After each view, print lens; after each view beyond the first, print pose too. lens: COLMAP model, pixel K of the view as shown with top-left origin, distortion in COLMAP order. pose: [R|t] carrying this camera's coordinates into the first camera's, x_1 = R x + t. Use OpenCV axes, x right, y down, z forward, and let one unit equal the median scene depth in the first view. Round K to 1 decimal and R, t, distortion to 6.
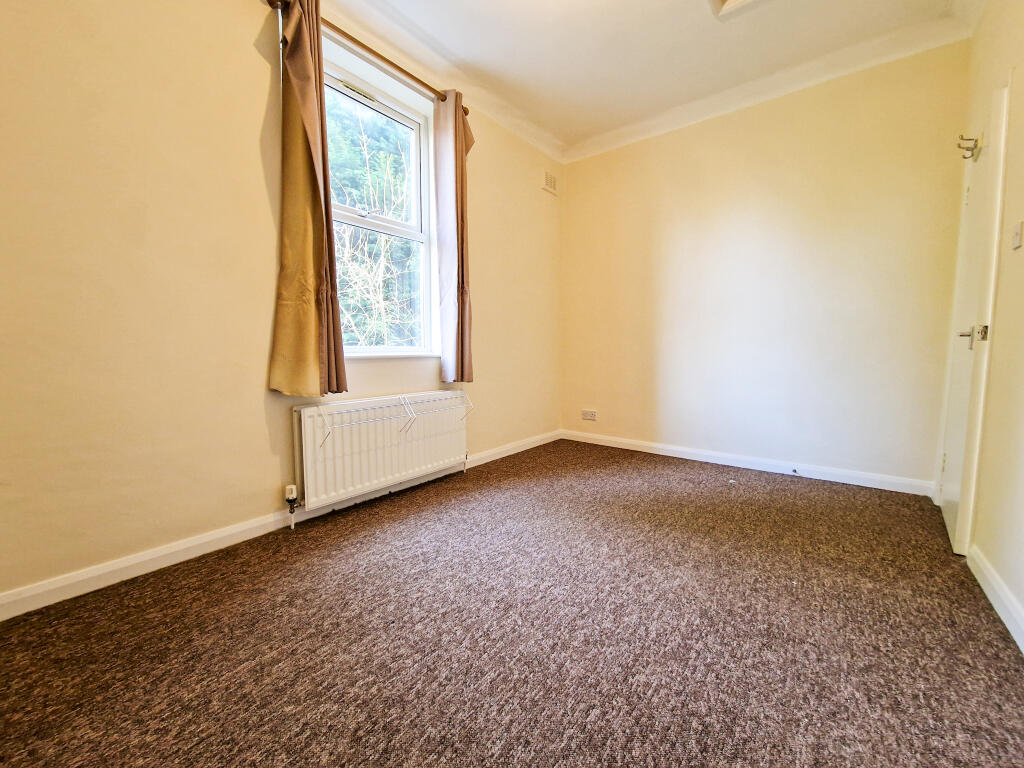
lens RADIAL K [[417.4, 0, 505.0], [0, 417.4, 382.0], [0, 0, 1]] dist [0.013139, -0.009511]
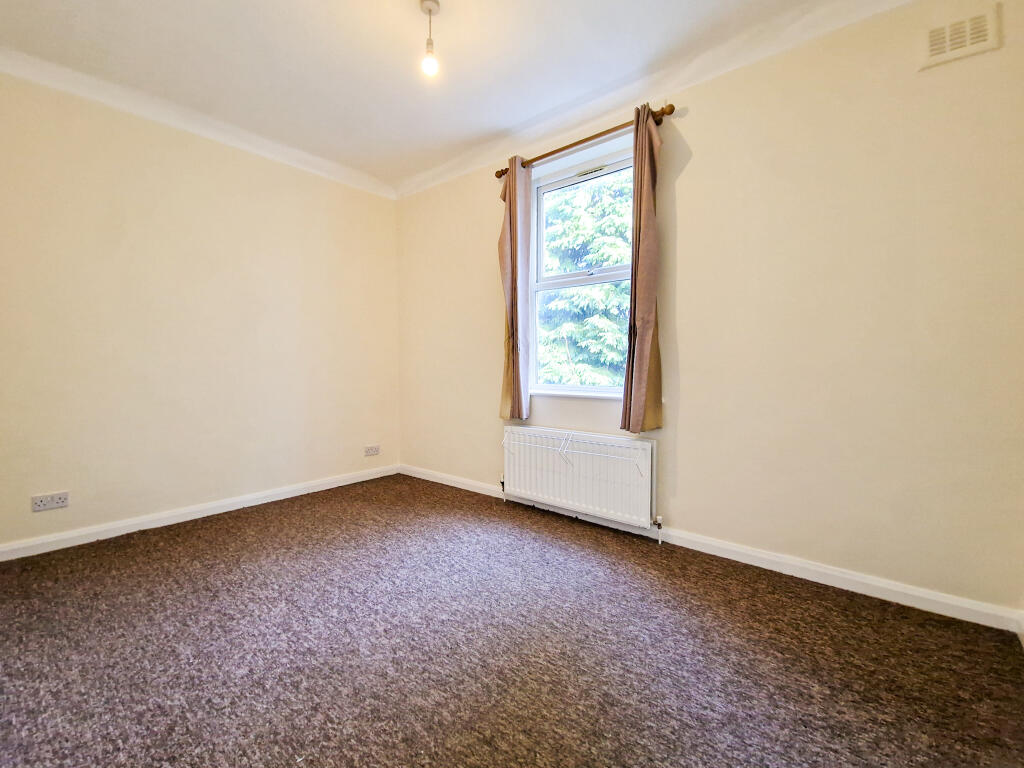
lens RADIAL K [[418.3, 0, 504.5], [0, 418.3, 382.6], [0, 0, 1]] dist [0.013246, -0.009782]
pose [[-0.019859, 0.039068, -0.999039, 1.285232], [-0.078122, 0.996121, 0.040507, -0.192614], [0.996746, 0.078852, -0.016730, 1.231041]]
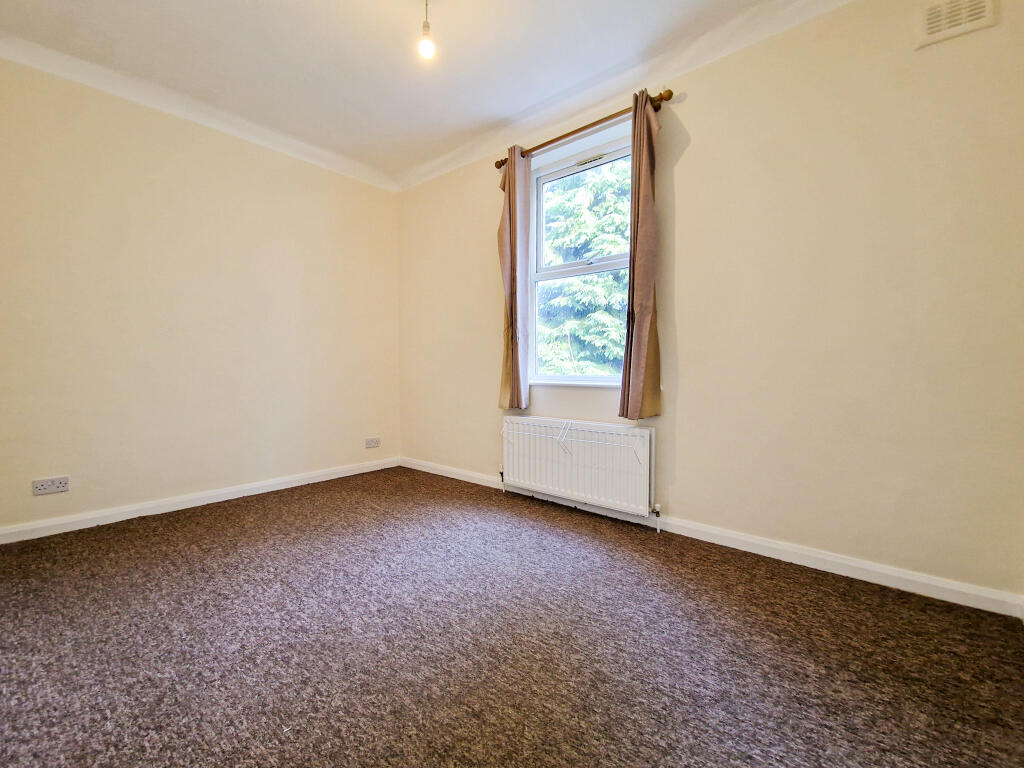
lens RADIAL K [[417.4, 0, 505.0], [0, 417.4, 382.0], [0, 0, 1]] dist [0.013139, -0.009511]
pose [[-0.030316, 0.033129, -0.998991, 1.281742], [-0.080468, 0.996126, 0.035476, -0.142048], [0.996296, 0.081462, -0.027533, 1.260040]]
